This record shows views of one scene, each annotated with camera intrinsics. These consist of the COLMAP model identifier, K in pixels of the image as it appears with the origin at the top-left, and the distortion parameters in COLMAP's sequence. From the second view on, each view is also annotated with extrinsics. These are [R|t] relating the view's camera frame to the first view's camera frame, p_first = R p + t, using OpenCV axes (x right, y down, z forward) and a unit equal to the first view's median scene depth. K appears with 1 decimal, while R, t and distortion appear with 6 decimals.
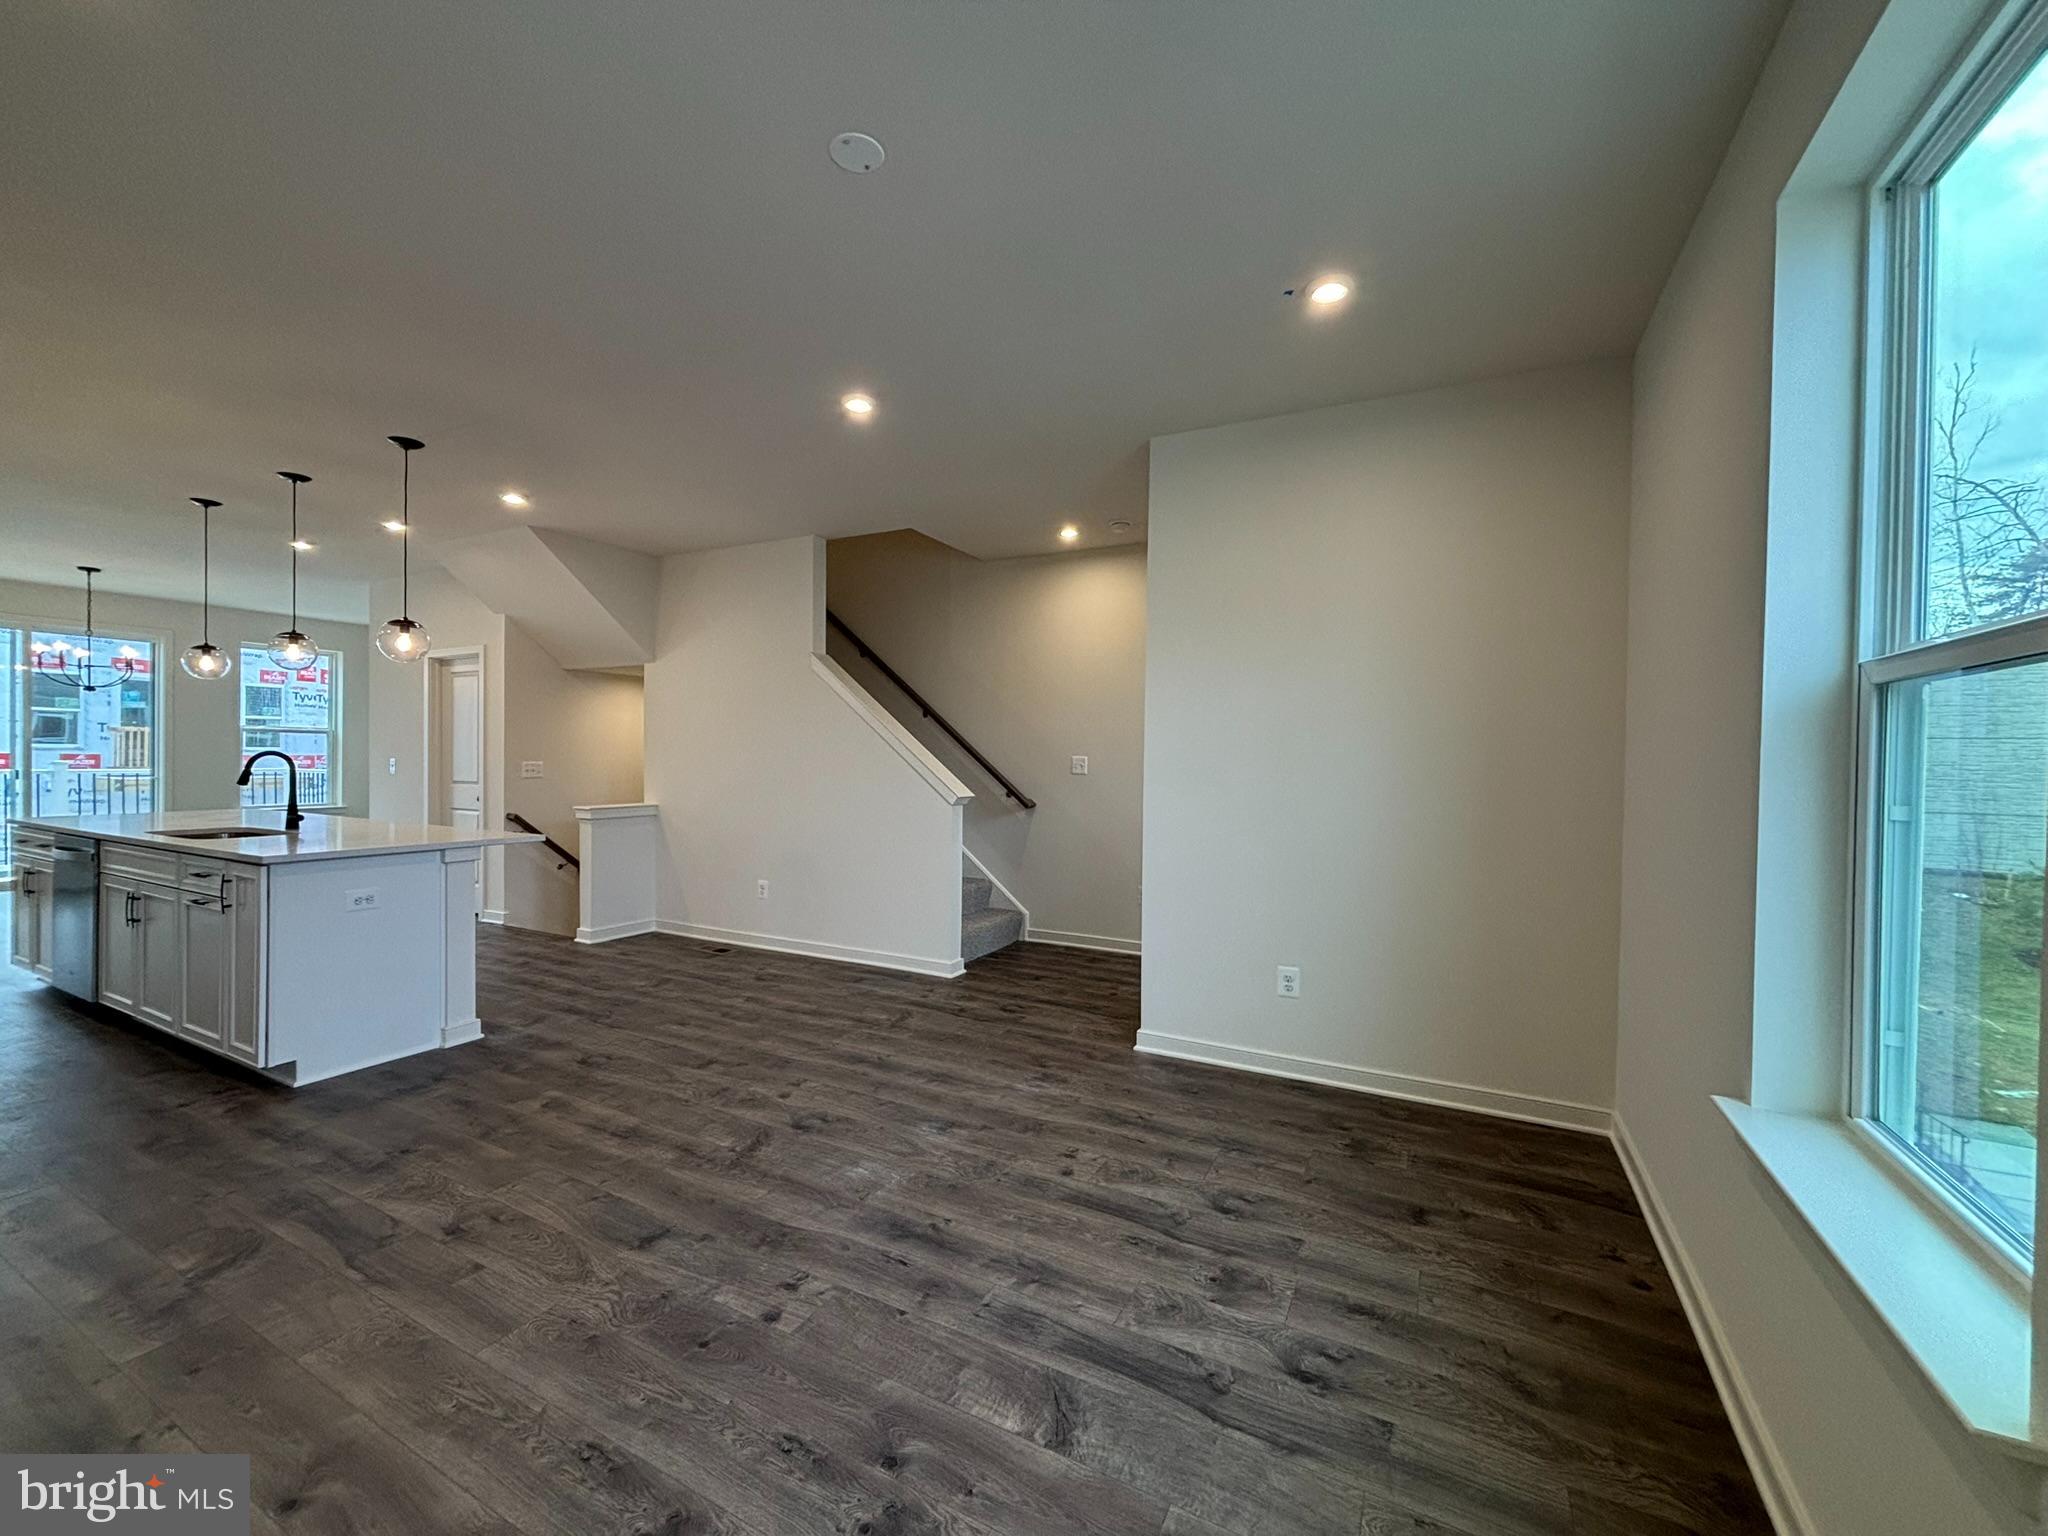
lens RADIAL K [[821.4, 0, 1025.4], [0, 821.4, 764.4], [0, 0, 1]] dist [0.001475, -0.000572]
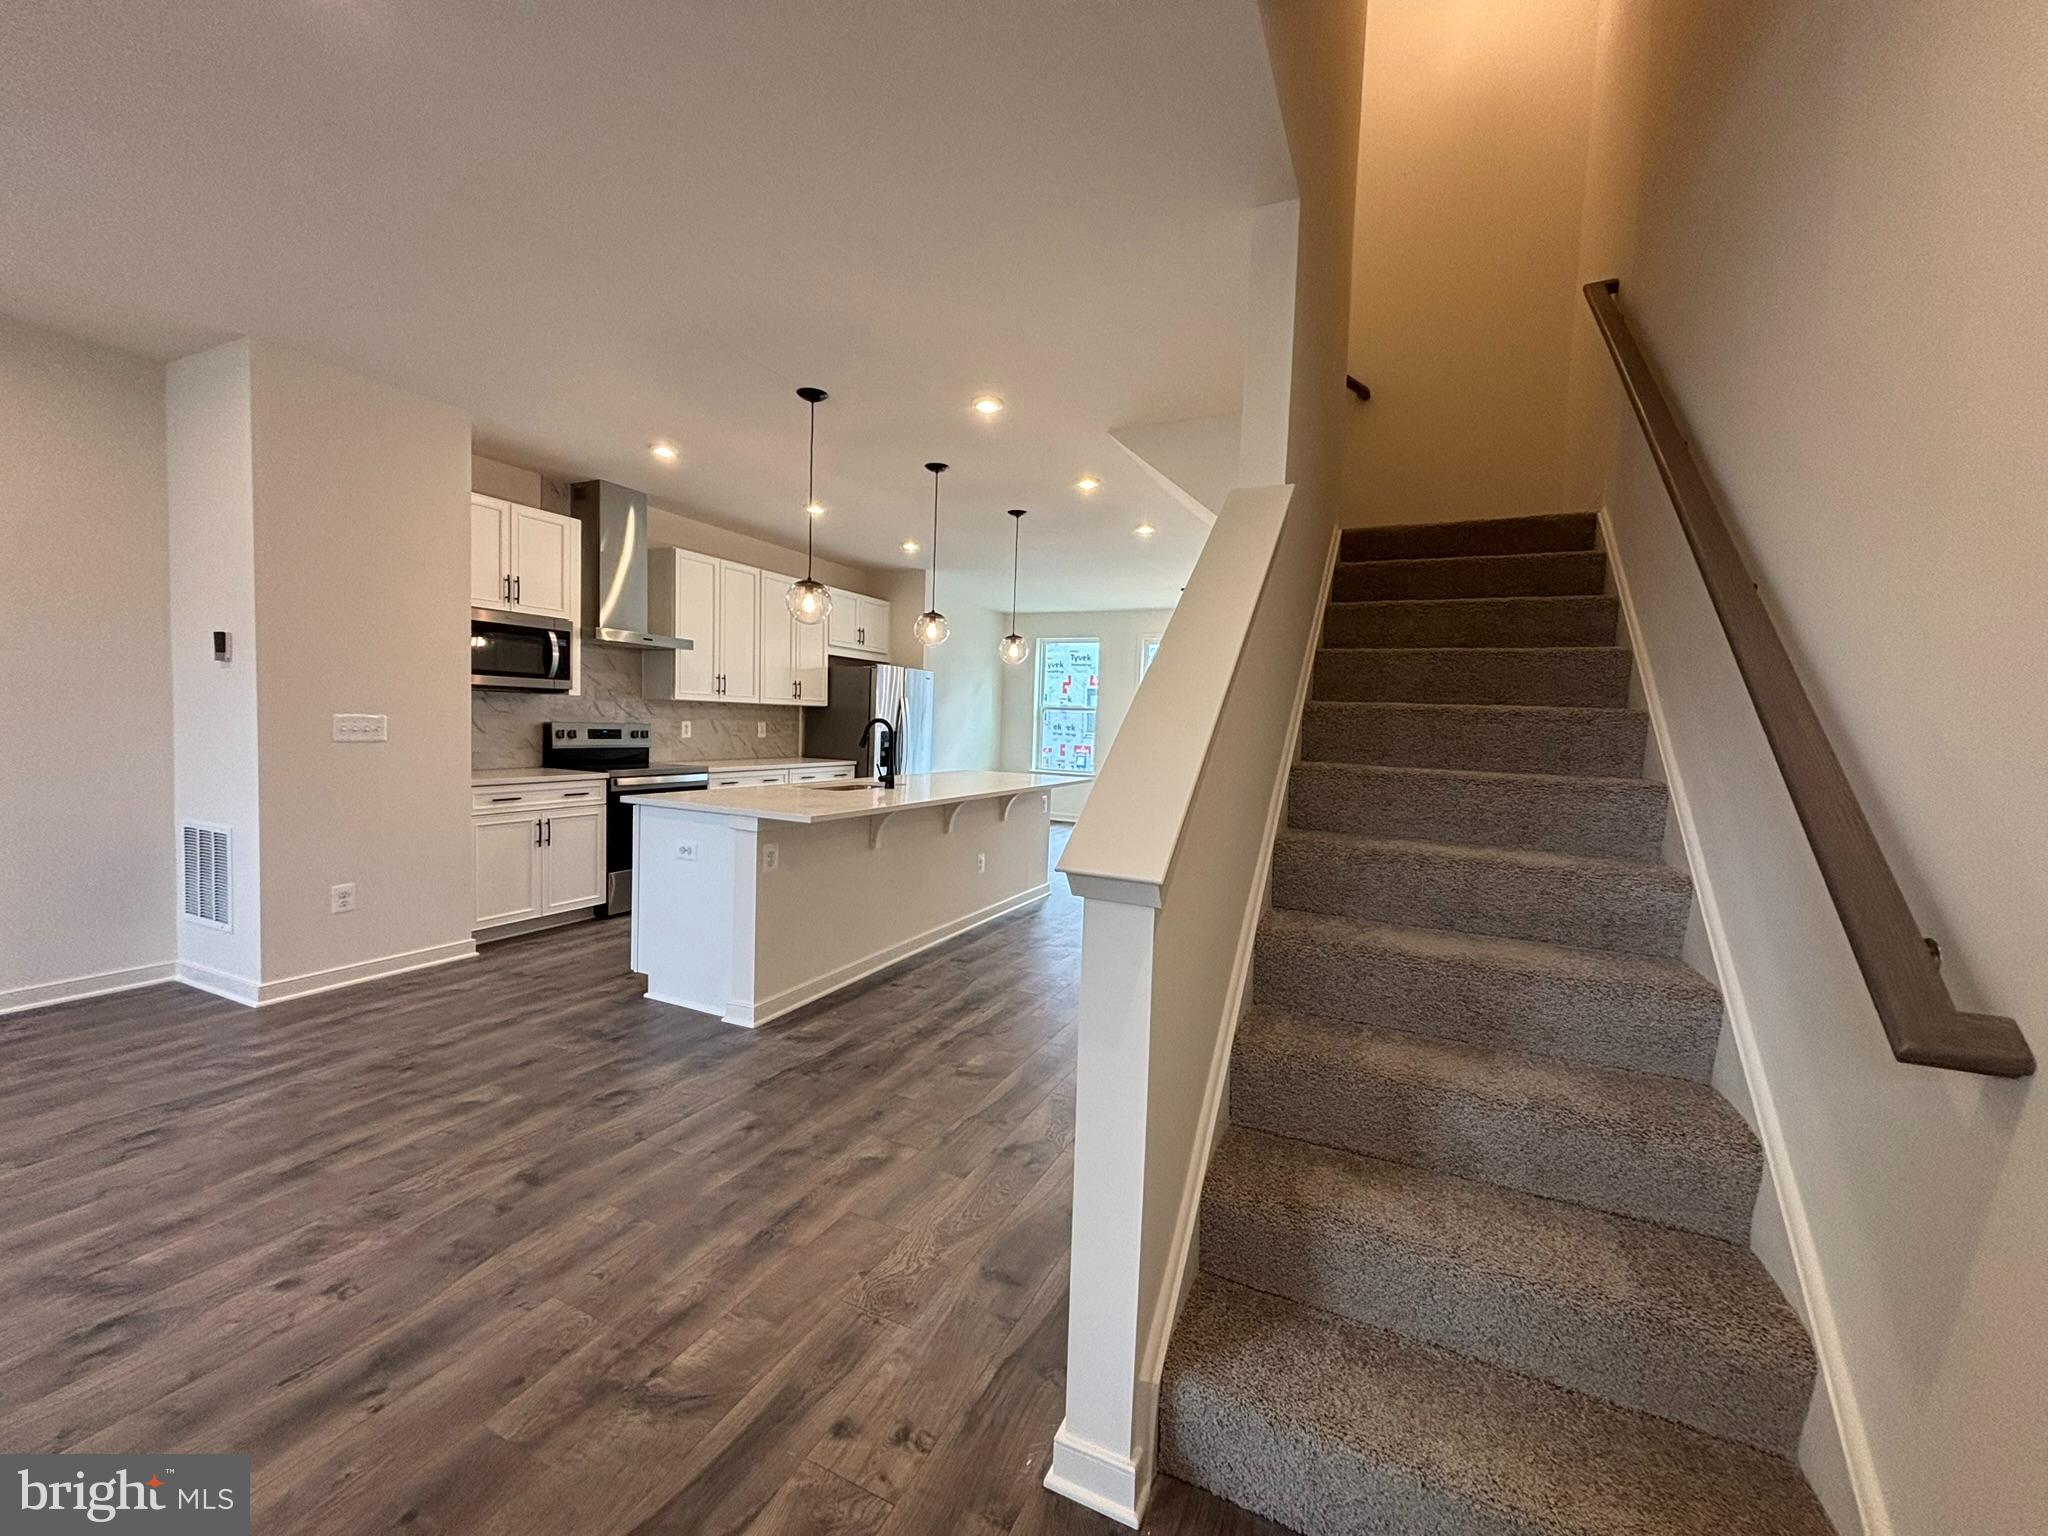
lens RADIAL K [[821.4, 0, 1027.1], [0, 821.4, 779.0], [0, 0, 1]] dist [0.001475, -0.000572]
pose [[0.043547, 0.059989, -0.997249, 0.276008], [-0.051097, 0.997023, 0.057744, -0.010962], [0.997744, 0.048442, 0.046483, 1.426780]]
